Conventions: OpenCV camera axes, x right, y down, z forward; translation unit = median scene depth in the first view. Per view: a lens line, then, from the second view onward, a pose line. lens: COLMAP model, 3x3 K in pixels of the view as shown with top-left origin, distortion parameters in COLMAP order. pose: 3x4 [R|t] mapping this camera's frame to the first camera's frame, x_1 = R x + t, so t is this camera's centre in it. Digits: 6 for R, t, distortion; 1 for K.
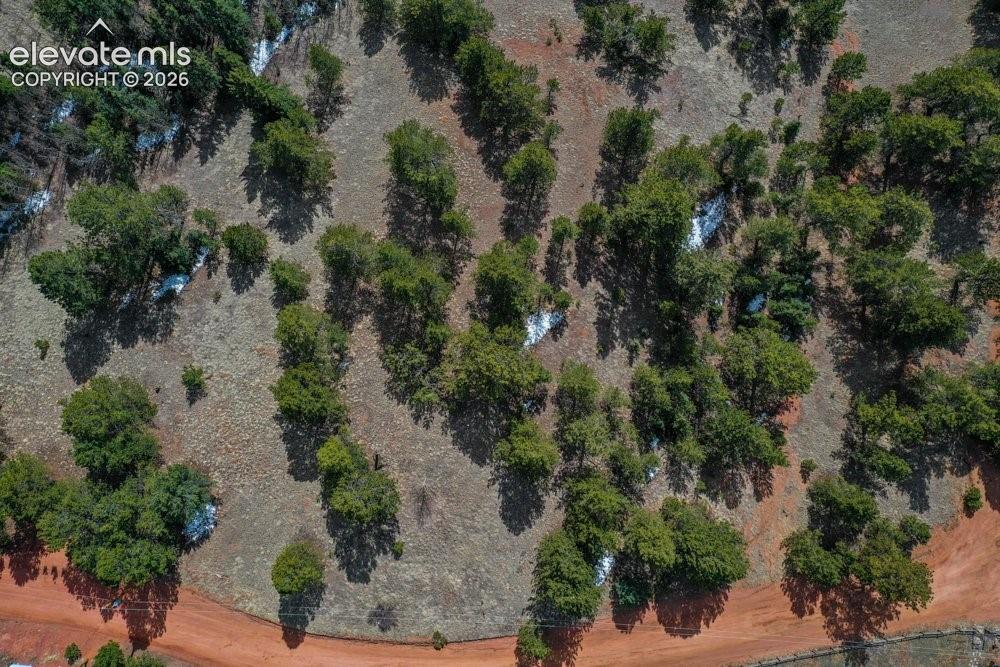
lens RADIAL K [[782.3, 0, 502.0], [0, 782.3, 333.0], [0, 0, 1]] dist [-0.004483, 0.009163]
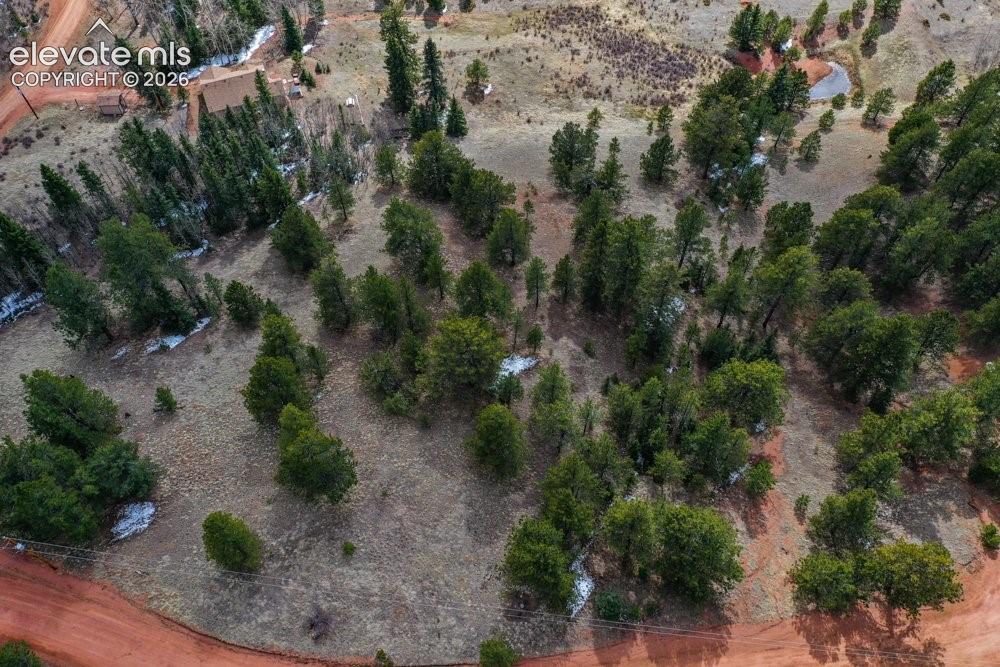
lens RADIAL K [[782.3, 0, 499.0], [0, 782.3, 333.8], [0, 0, 1]] dist [-0.004483, 0.009163]
pose [[0.999642, 0.022189, -0.014953, 0.045434], [-0.026757, 0.832033, -0.554080, 0.547266], [0.000147, 0.554282, 0.832329, 0.122817]]
